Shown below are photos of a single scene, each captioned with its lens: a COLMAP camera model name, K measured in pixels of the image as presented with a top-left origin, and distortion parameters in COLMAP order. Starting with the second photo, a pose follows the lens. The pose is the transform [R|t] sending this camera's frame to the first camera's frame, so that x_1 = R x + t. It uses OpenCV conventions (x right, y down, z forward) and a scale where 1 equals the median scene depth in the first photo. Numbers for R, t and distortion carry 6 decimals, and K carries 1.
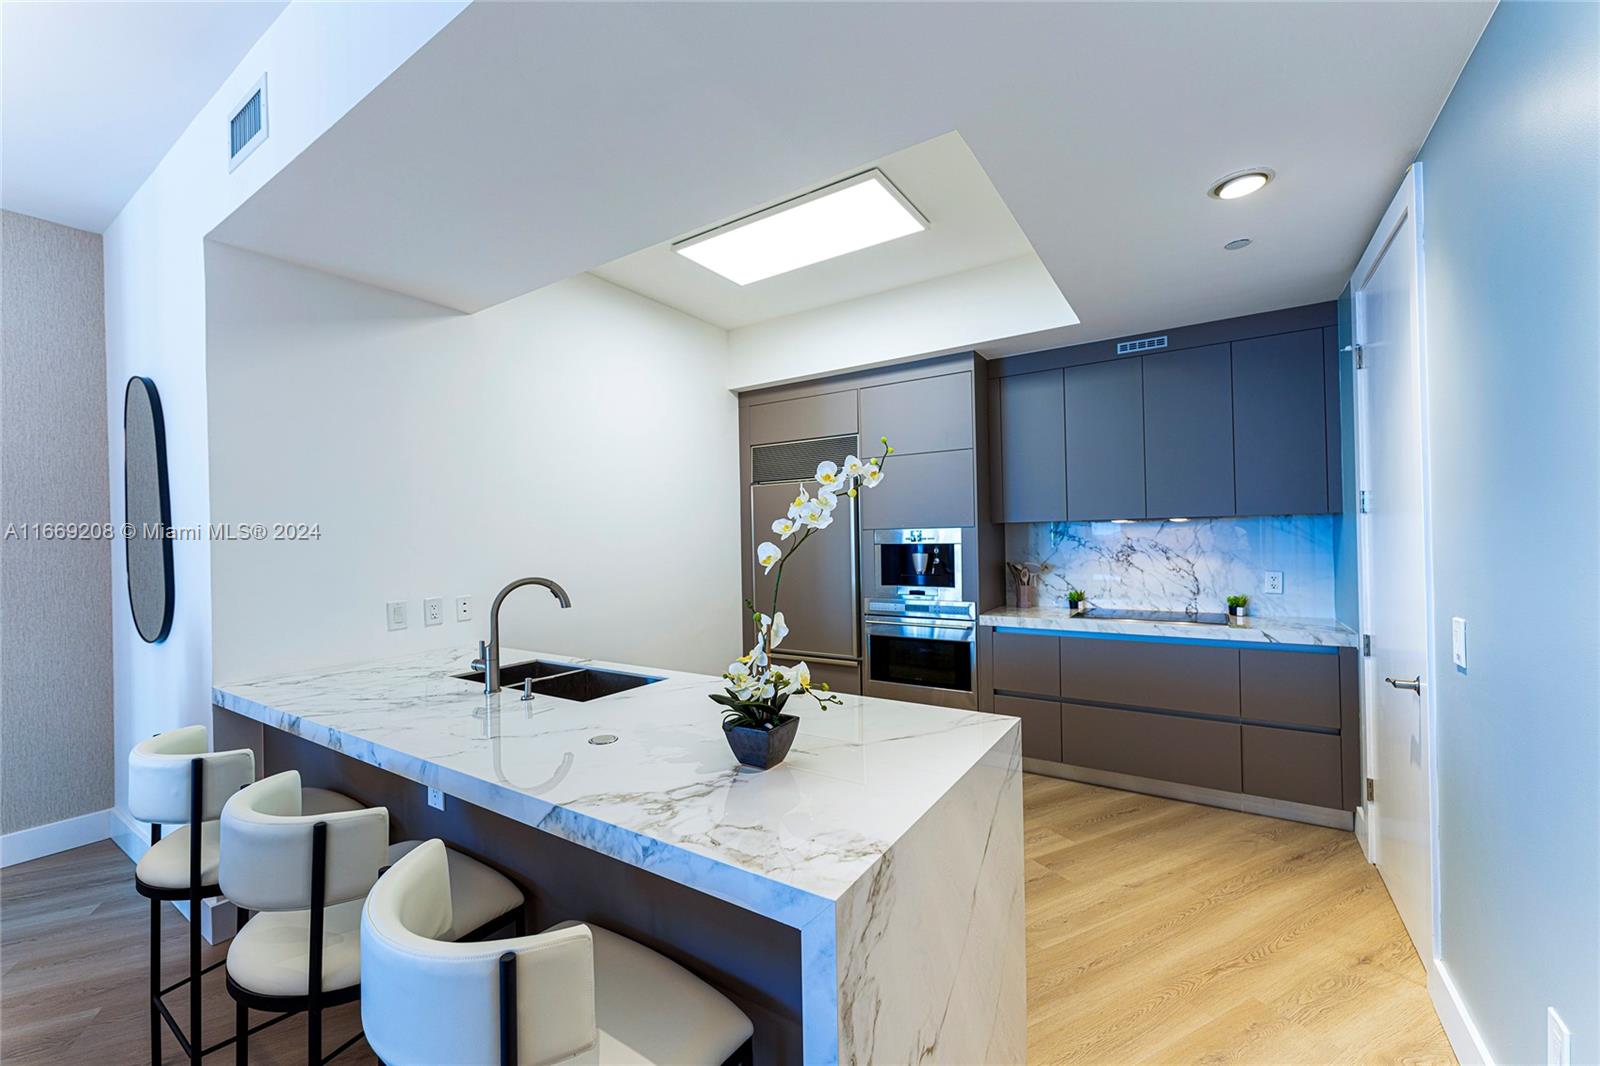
lens RADIAL K [[627.3, 0, 800.0], [0, 627.3, 533.0], [0, 0, 1]] dist [-0.000146, -0.000009]
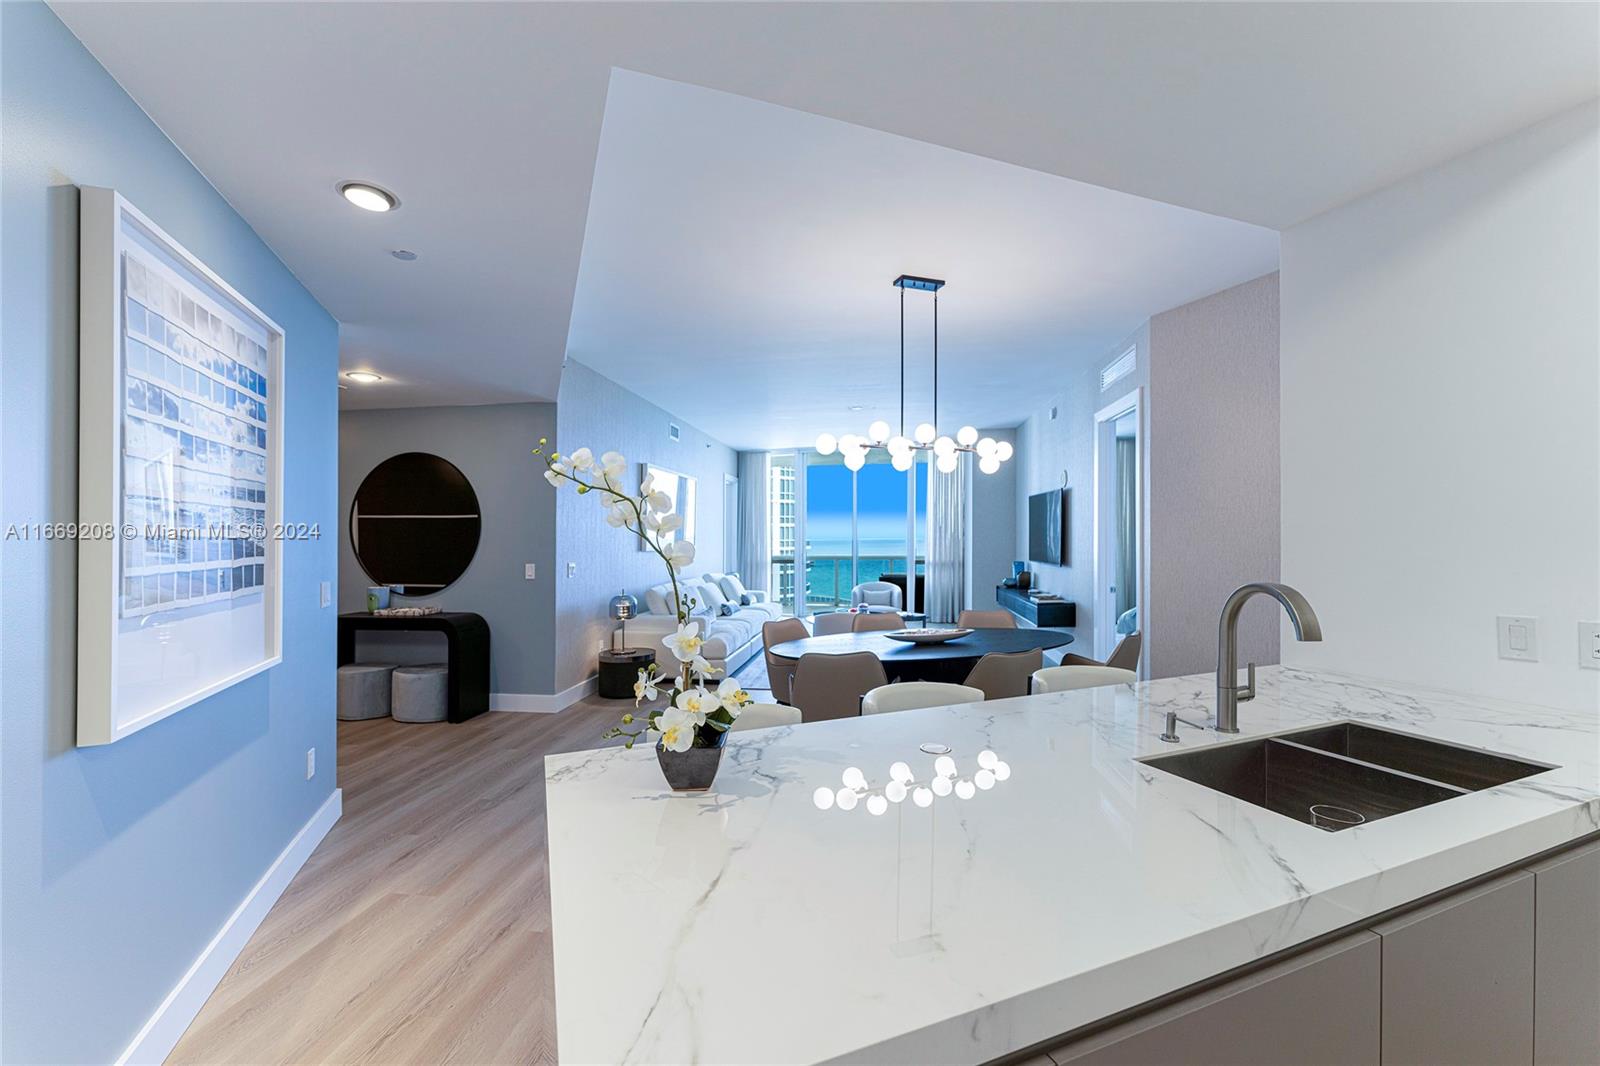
lens RADIAL K [[649.7, 0, 800.0], [0, 649.7, 533.0], [0, 0, 1]] dist [-0.000548, -0.000039]
pose [[-0.567192, 0.026225, -0.823168, 0.761426], [0.025132, 0.999579, 0.014528, -0.012658], [0.823202, -0.012448, -0.567612, 1.799127]]
